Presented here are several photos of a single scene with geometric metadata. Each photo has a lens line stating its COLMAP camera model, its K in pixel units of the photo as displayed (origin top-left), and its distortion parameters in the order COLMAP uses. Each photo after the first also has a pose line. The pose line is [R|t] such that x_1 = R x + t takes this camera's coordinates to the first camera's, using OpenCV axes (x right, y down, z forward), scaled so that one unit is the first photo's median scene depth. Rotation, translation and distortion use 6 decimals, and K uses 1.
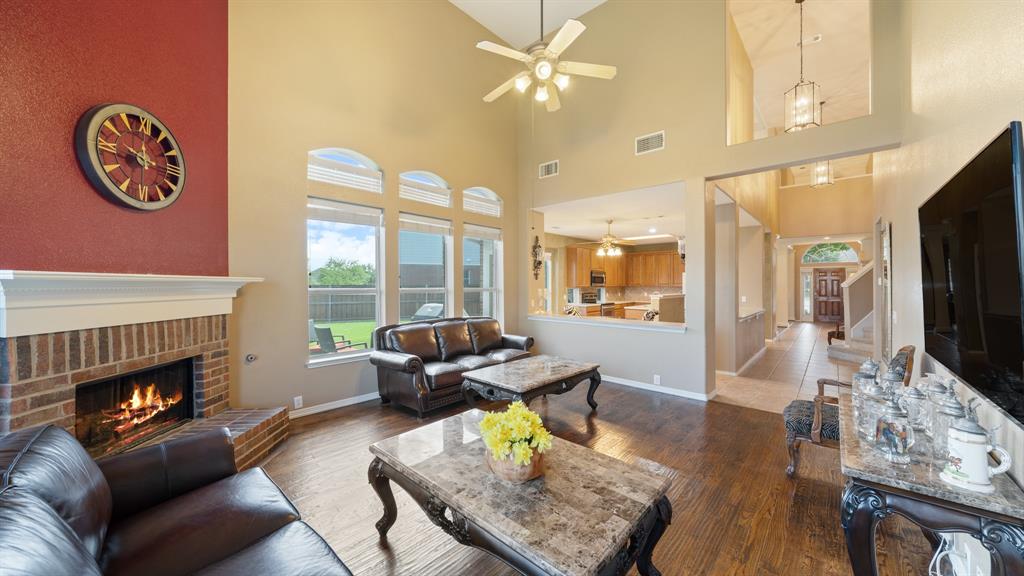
lens RADIAL K [[356.0, 0, 508.1], [0, 356.0, 285.6], [0, 0, 1]] dist [-0.005090, 0.000307]
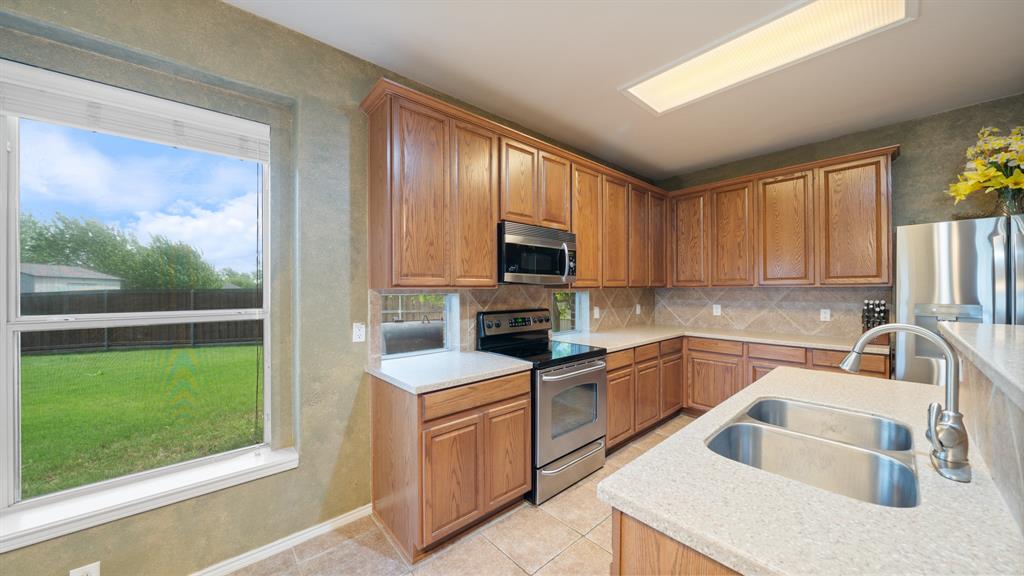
lens RADIAL K [[356.0, 0, 507.7], [0, 356.0, 289.9], [0, 0, 1]] dist [-0.005090, 0.000307]
pose [[0.992499, -0.003502, -0.122202, 0.233136], [0.003604, 0.999993, 0.000611, 0.004579], [0.122199, -0.001047, 0.992505, 0.650599]]
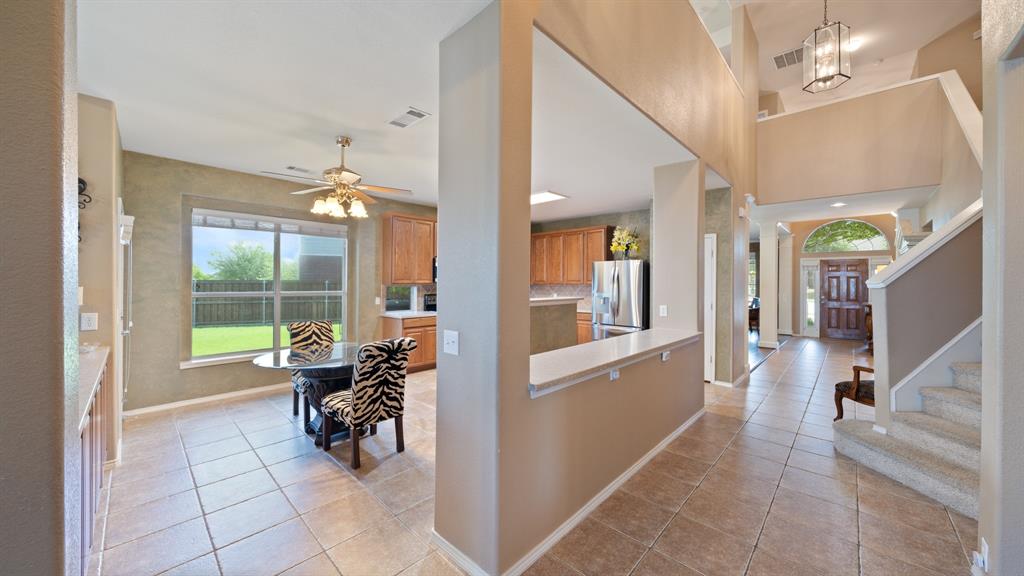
lens RADIAL K [[356.0, 0, 496.2], [0, 356.0, 283.1], [0, 0, 1]] dist [-0.005090, 0.000307]
pose [[0.999048, 0.007319, -0.043017, 0.316685], [-0.007308, 0.999973, 0.000405, 0.000812], [0.043019, -0.000090, 0.999074, 0.343120]]
